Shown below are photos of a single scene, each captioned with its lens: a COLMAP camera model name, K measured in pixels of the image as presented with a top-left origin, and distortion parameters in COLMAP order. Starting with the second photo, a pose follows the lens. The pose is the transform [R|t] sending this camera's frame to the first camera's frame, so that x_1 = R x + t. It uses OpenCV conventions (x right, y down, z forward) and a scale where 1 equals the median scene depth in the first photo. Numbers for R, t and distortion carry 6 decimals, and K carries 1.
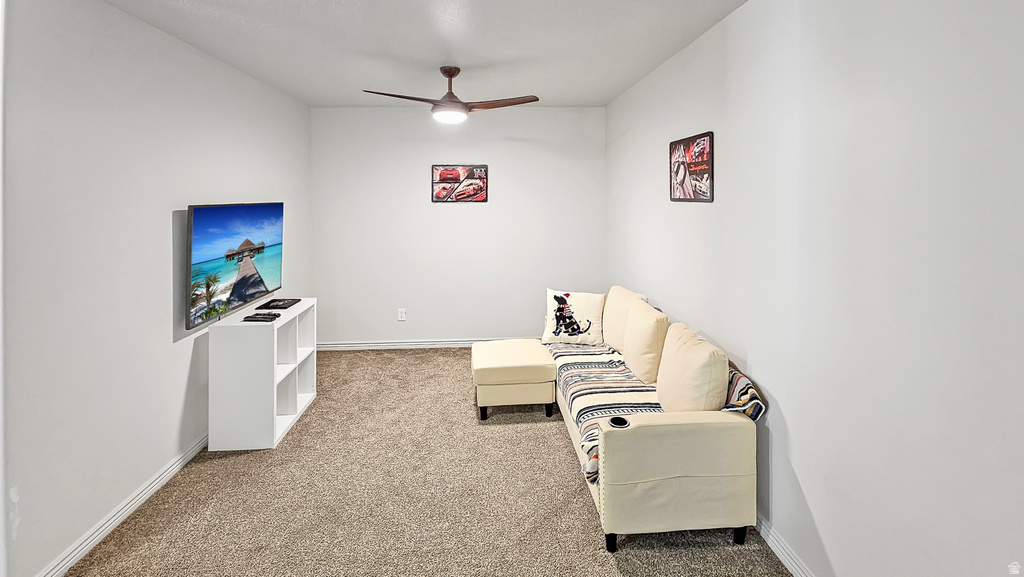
lens RADIAL K [[459.6, 0, 512.8], [0, 459.6, 287.6], [0, 0, 1]] dist [-0.000840, -0.000057]
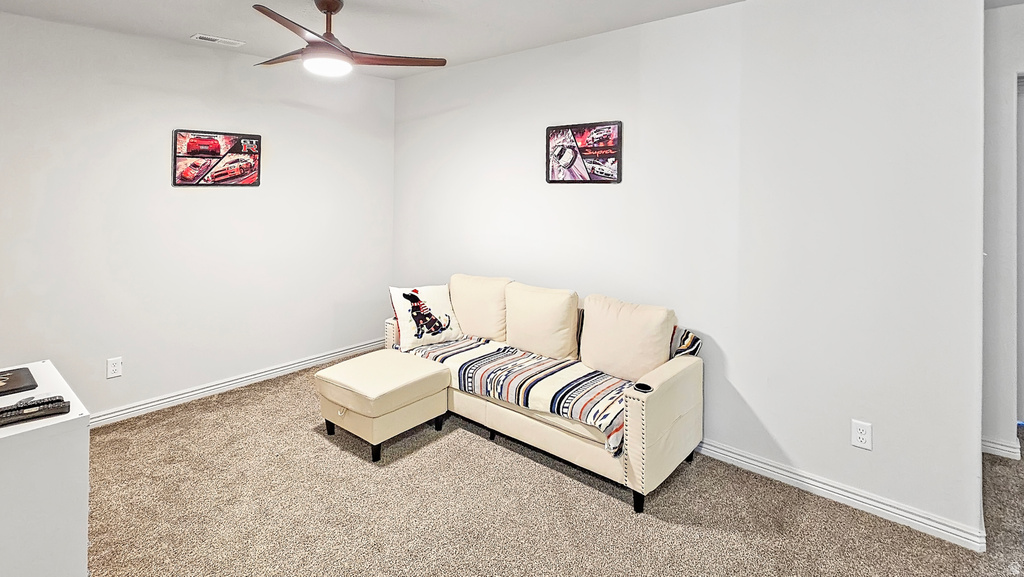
lens RADIAL K [[493.2, 0, 510.8], [0, 493.2, 279.4], [0, 0, 1]] dist [-0.001732, -0.000235]
pose [[0.722133, -0.126973, 0.680002, -0.401237], [0.130699, 0.990348, 0.046126, -0.026544], [-0.679295, 0.055566, 0.731758, 0.195054]]
